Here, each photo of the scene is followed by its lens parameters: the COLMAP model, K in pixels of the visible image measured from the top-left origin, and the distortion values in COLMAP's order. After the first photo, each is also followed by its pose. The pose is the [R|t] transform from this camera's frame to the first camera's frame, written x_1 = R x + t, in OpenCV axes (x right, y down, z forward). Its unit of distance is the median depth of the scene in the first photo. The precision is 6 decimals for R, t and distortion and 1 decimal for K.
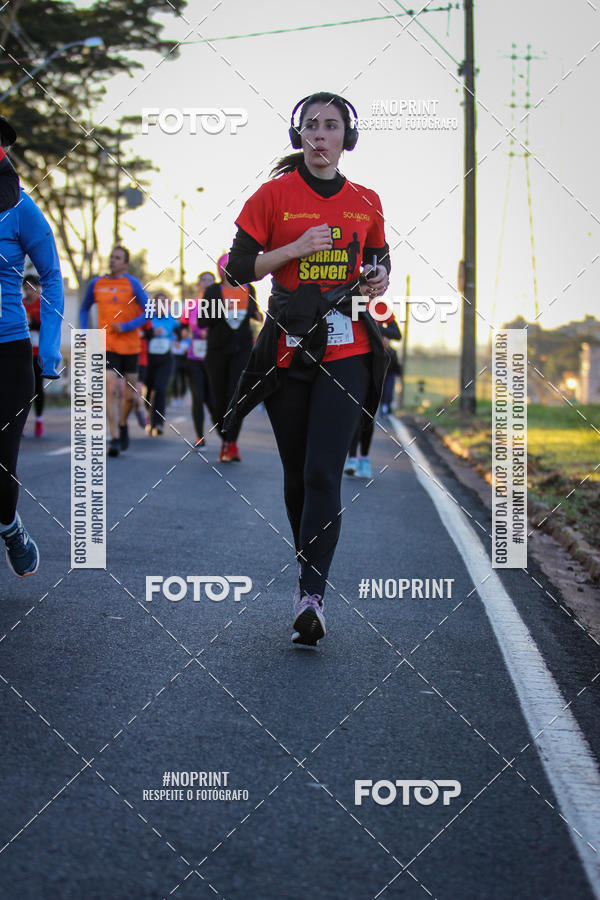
lens RADIAL K [[5763.8, 0, 300.0], [0, 5763.8, 450.0], [0, 0, 1]] dist [0.004934, 20.549479]
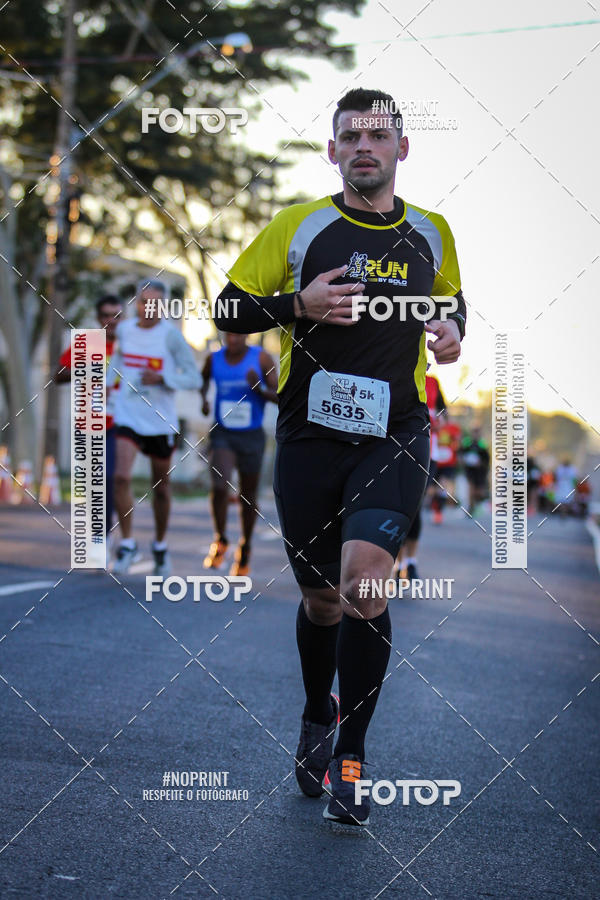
lens RADIAL K [[5830.2, 0, 300.0], [0, 5830.2, 450.0], [0, 0, 1]] dist [0.194821, 12.861368]
pose [[0.998068, 0.039333, -0.048100, 0.012338], [-0.039888, 0.999148, -0.010638, -0.006456], [0.047641, 0.012536, 0.998786, 0.194574]]
